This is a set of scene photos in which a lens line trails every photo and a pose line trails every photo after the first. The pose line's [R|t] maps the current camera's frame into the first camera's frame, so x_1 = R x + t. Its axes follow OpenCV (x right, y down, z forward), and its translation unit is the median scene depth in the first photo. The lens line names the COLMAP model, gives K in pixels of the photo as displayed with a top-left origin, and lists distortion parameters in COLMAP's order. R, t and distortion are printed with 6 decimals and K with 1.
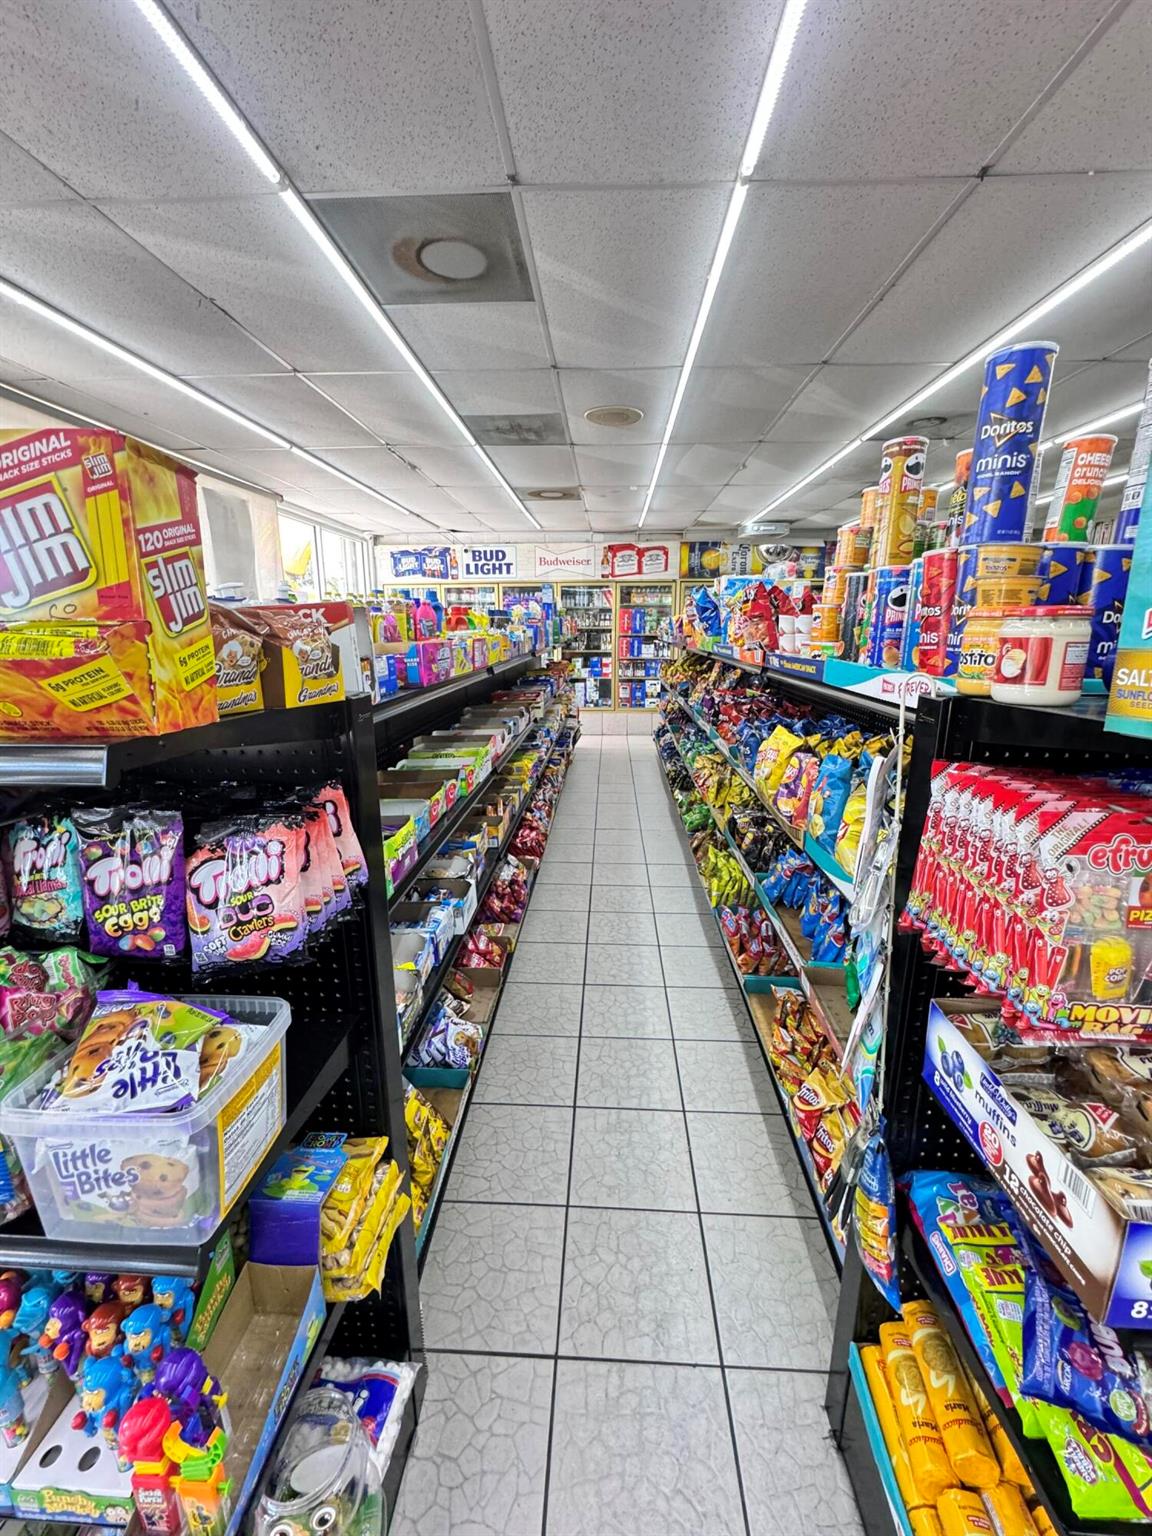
lens RADIAL K [[614.0, 0, 576.7], [0, 614.0, 766.7], [0, 0, 1]] dist [-0.002814, 0.000142]
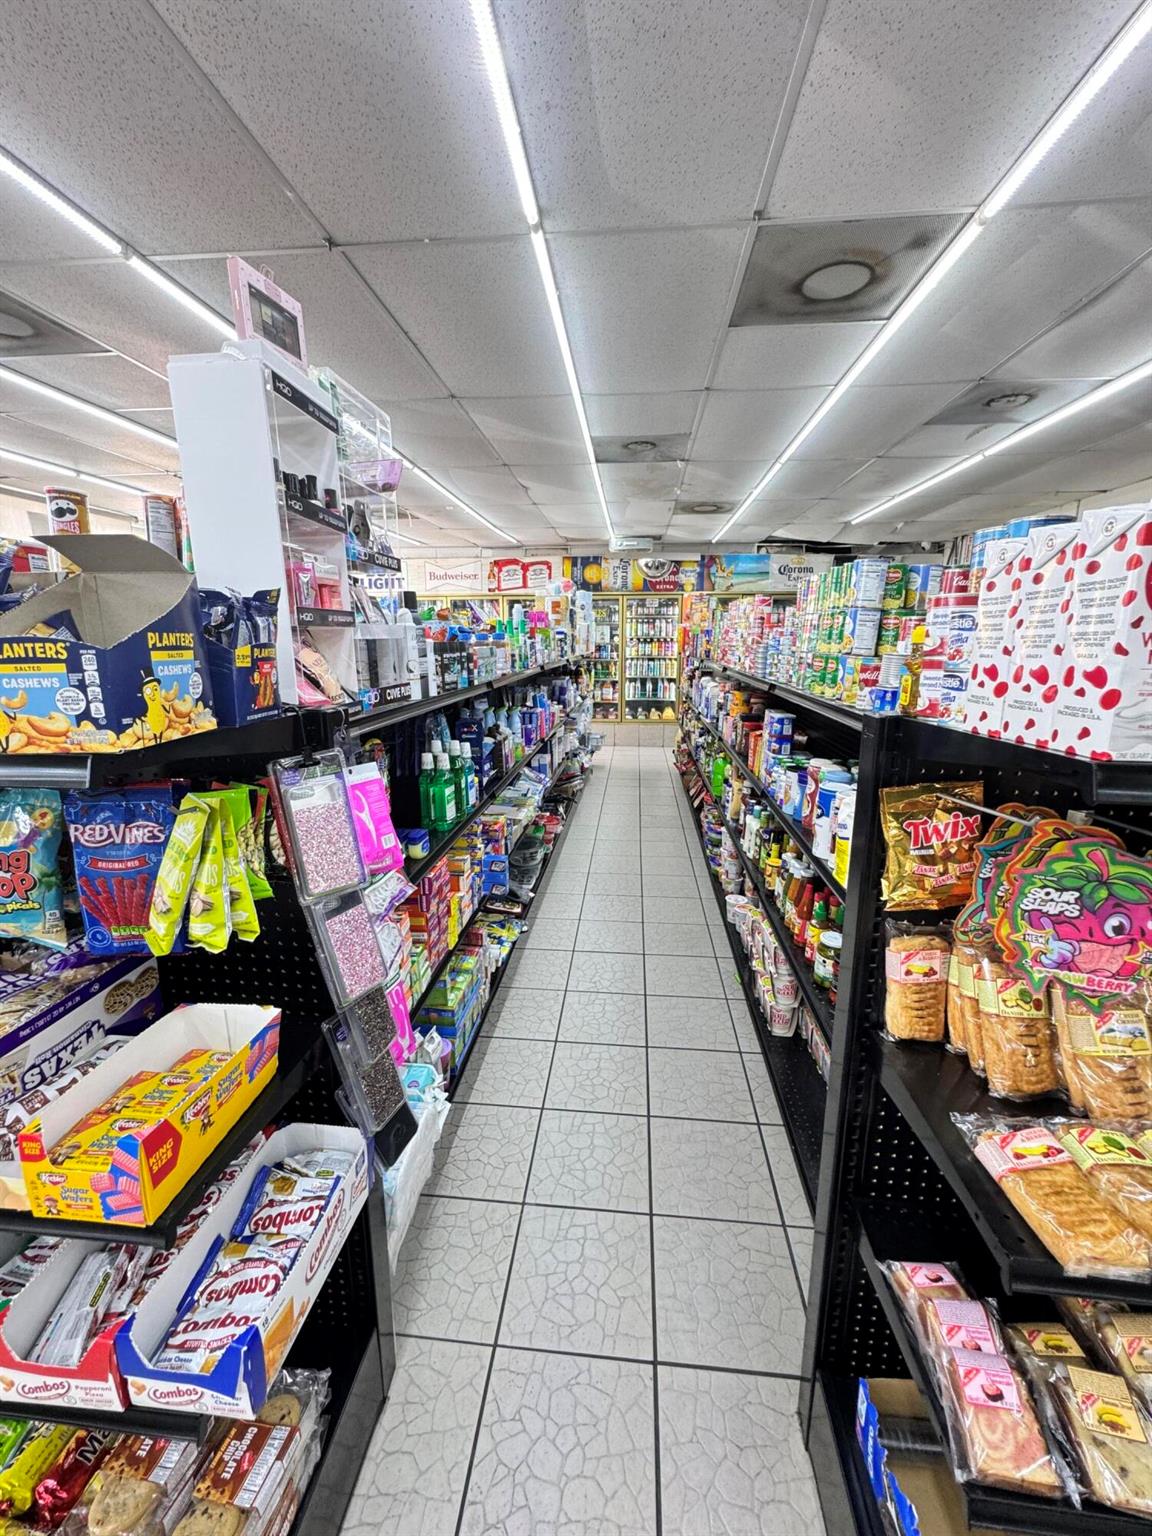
lens RADIAL K [[617.7, 0, 576.0], [0, 617.7, 768.0], [0, 0, 1]] dist [0.000093, 0.000079]
pose [[0.998426, 0.013854, -0.054347, 0.249141], [-0.014729, 0.999768, -0.015738, 0.001597], [0.054116, 0.016514, 0.998398, -0.020530]]
